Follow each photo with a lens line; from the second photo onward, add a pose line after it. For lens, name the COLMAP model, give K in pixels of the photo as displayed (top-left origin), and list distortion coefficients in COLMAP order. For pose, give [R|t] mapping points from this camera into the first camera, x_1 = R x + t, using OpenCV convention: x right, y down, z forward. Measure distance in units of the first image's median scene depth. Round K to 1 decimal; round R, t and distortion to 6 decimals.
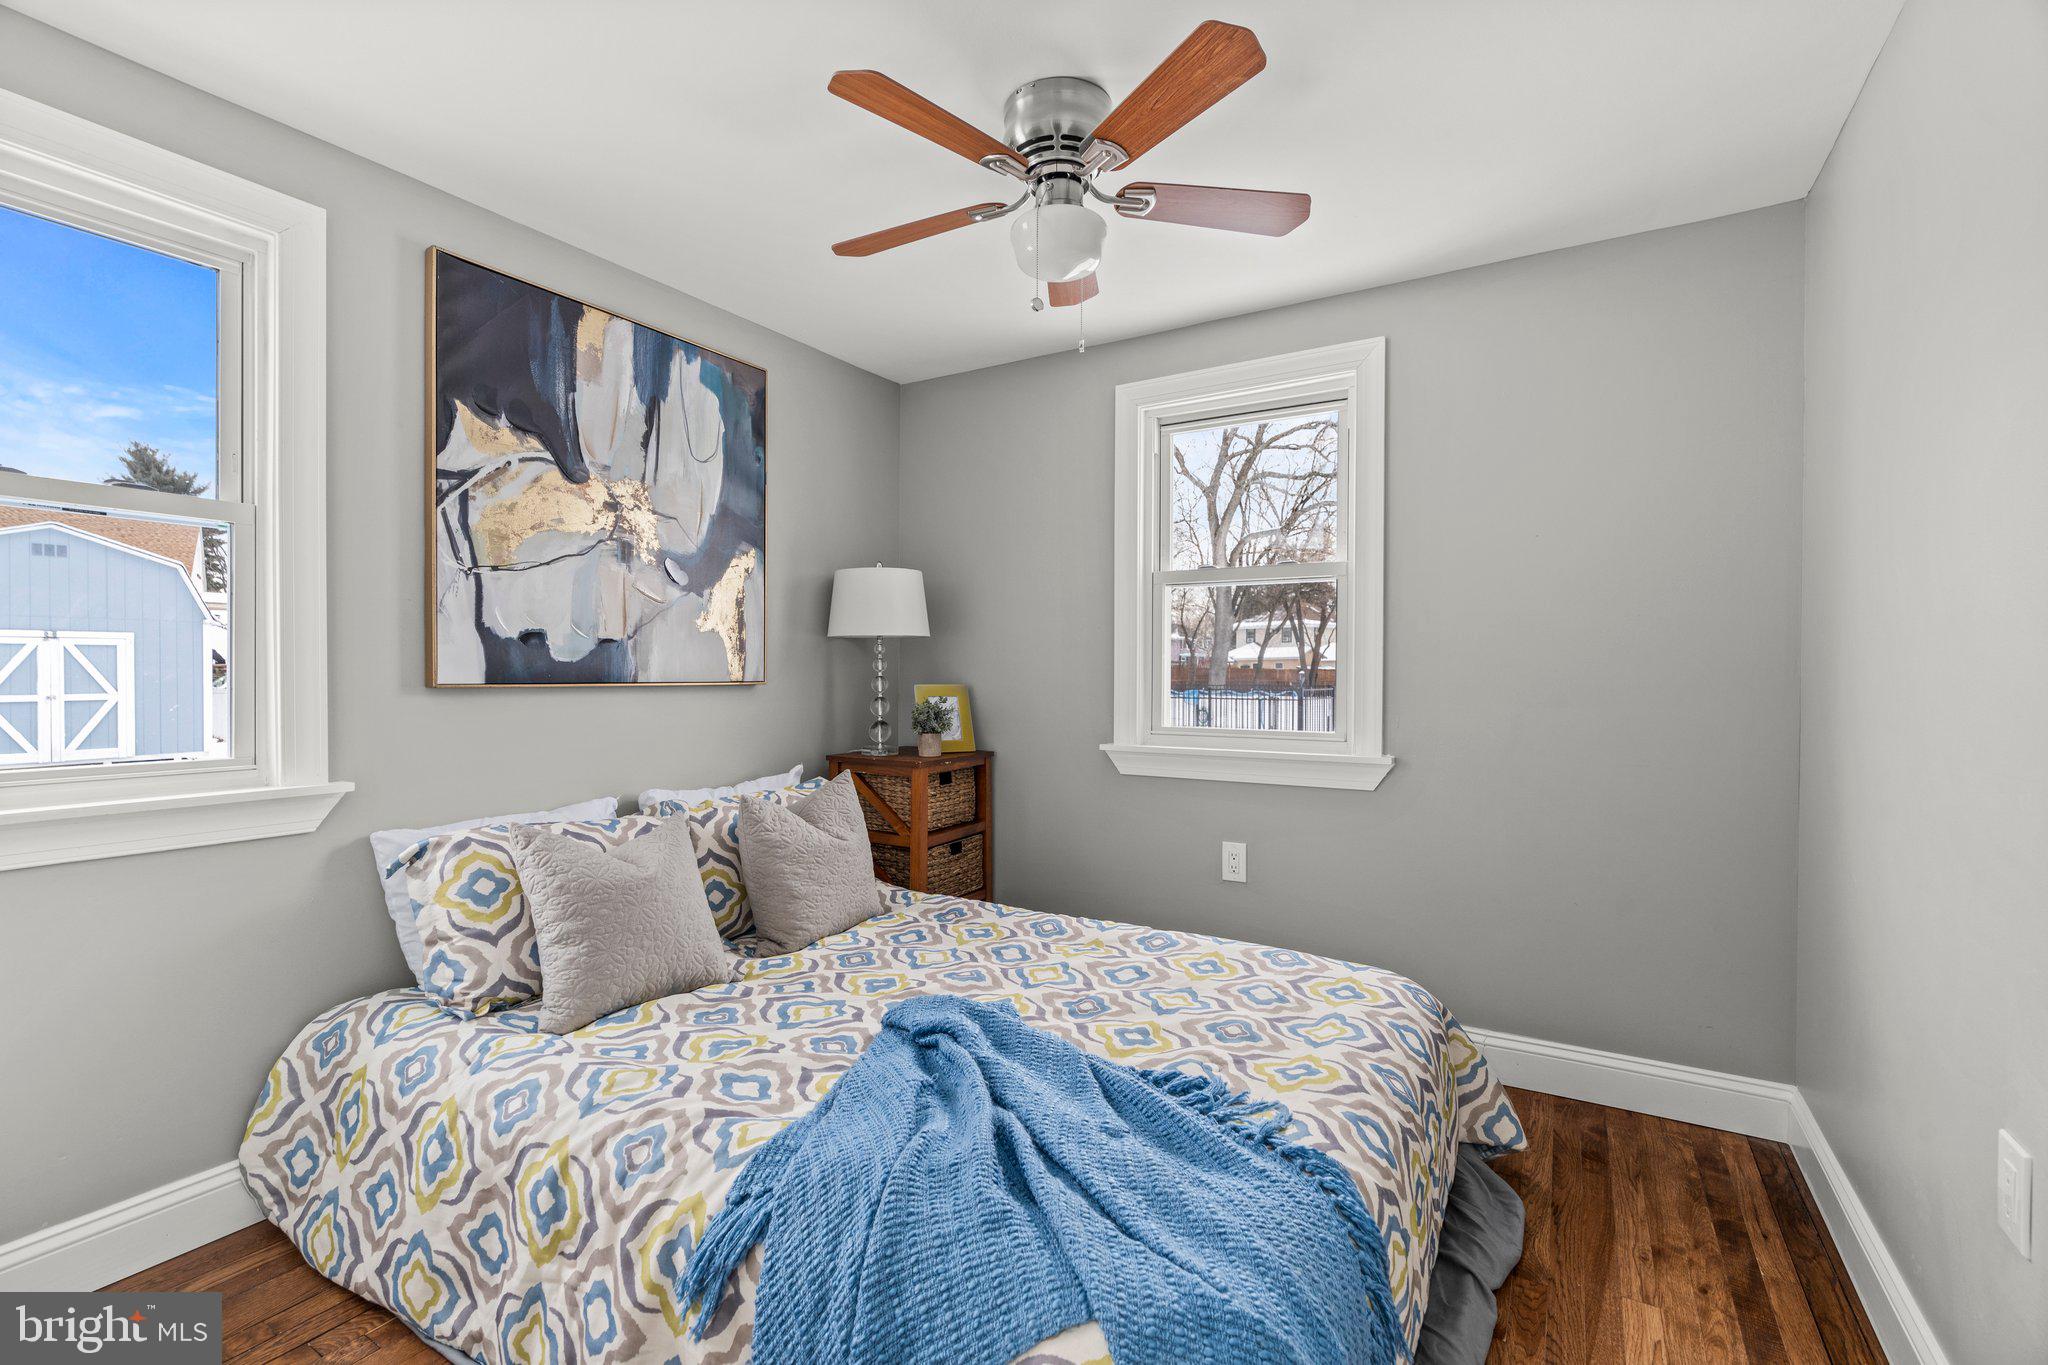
lens RADIAL K [[913.4, 0, 1019.2], [0, 913.4, 673.9], [0, 0, 1]] dist [-0.000347, -0.000247]
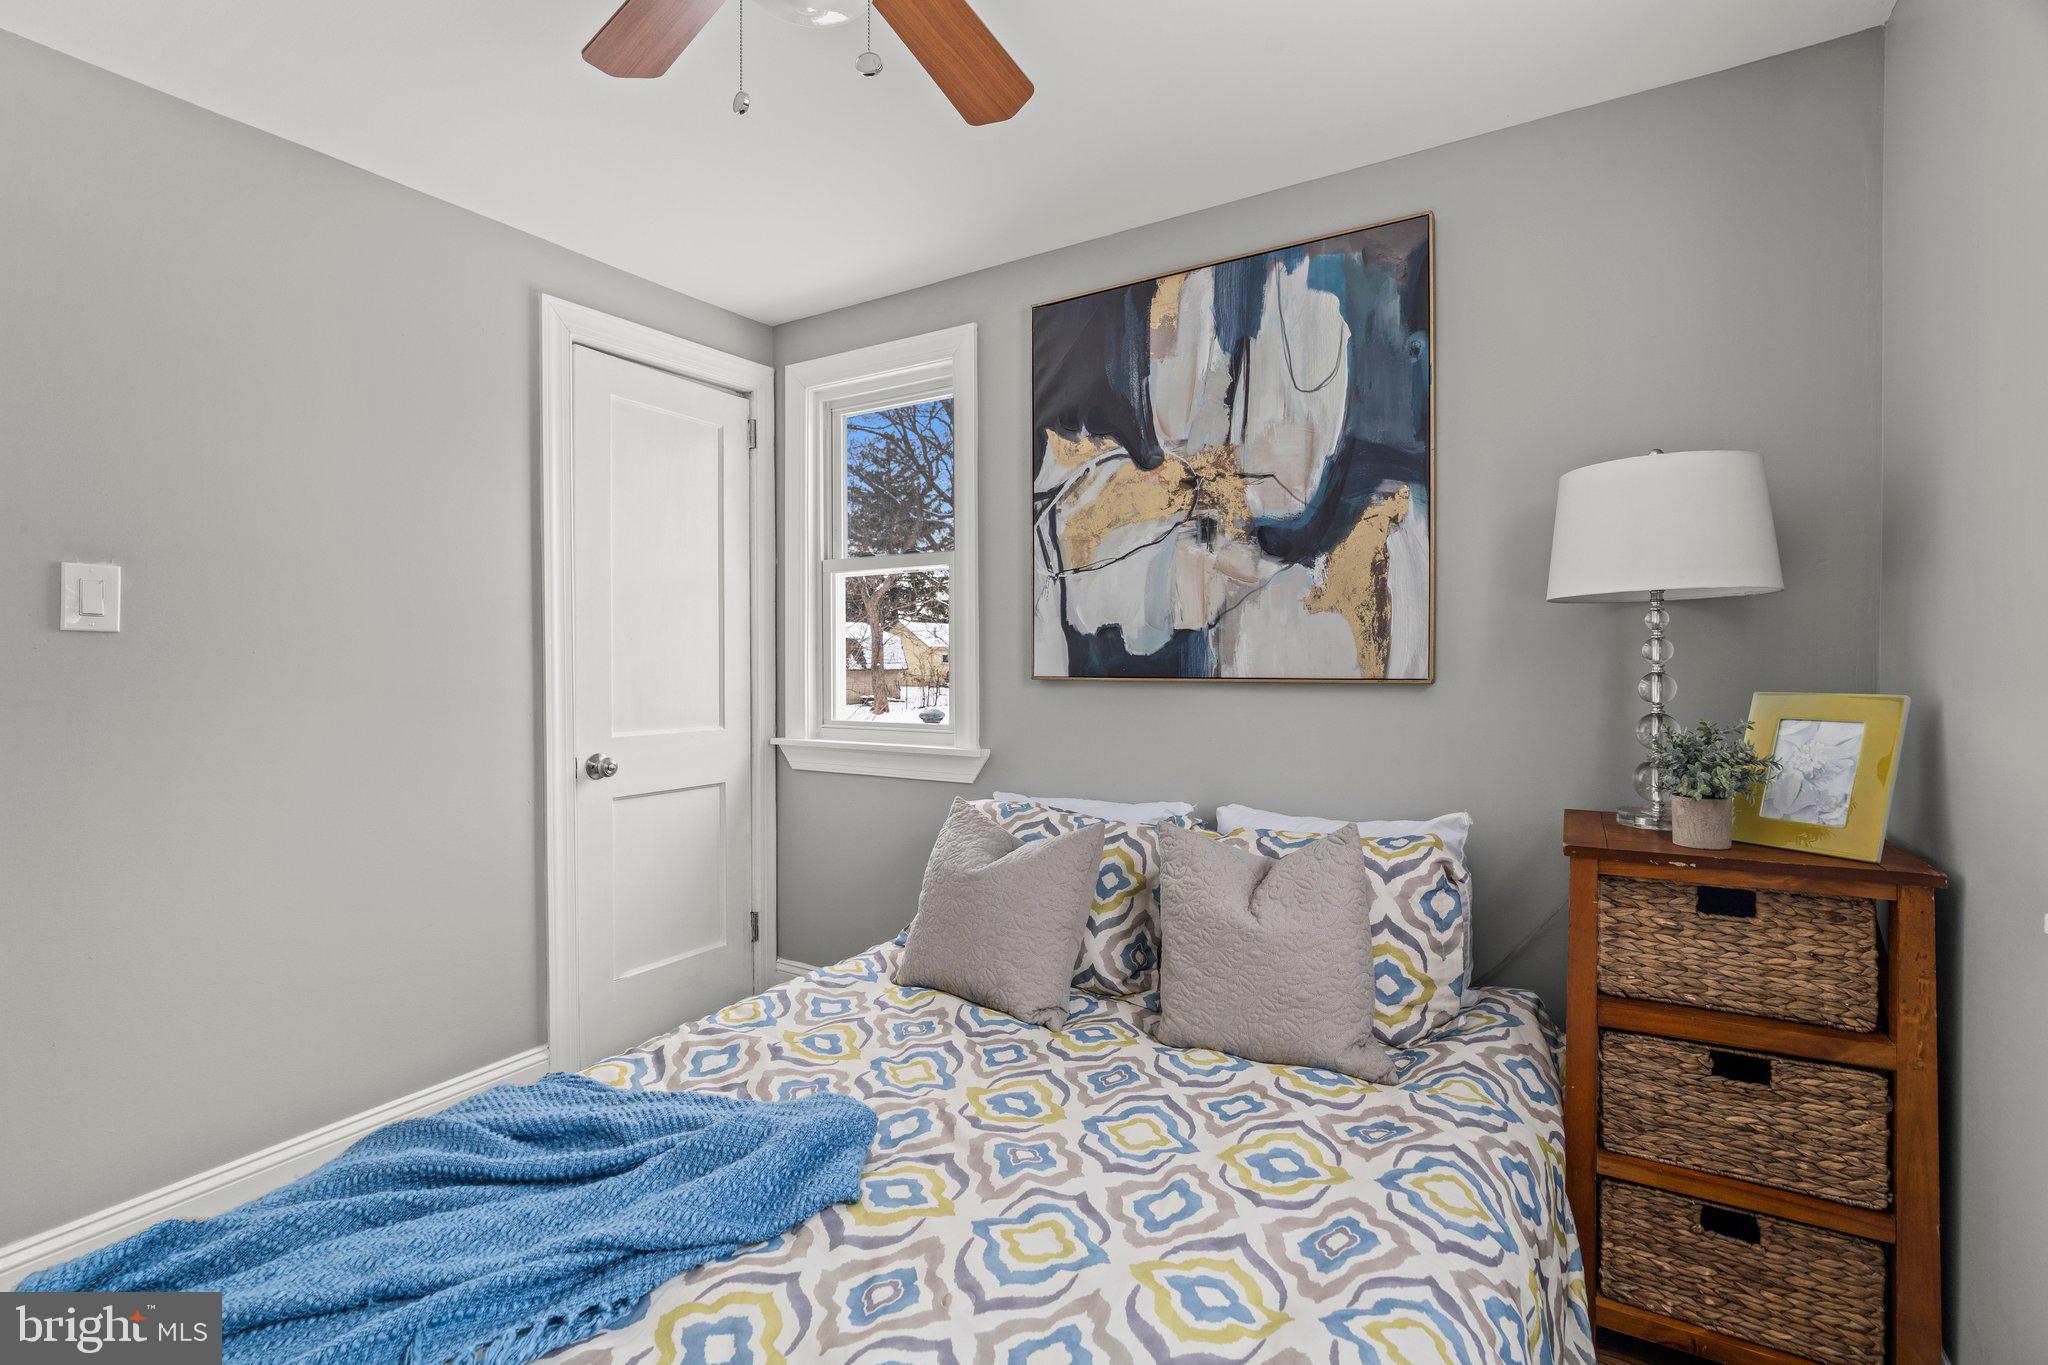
lens RADIAL K [[913.4, 0, 1019.2], [0, 913.4, 673.9], [0, 0, 1]] dist [-0.000347, -0.000247]
pose [[0.004913, 0.002134, -0.999986, 0.465327], [-0.003974, 0.999990, 0.002115, 0.004857], [0.999980, 0.003964, 0.004922, 0.838813]]
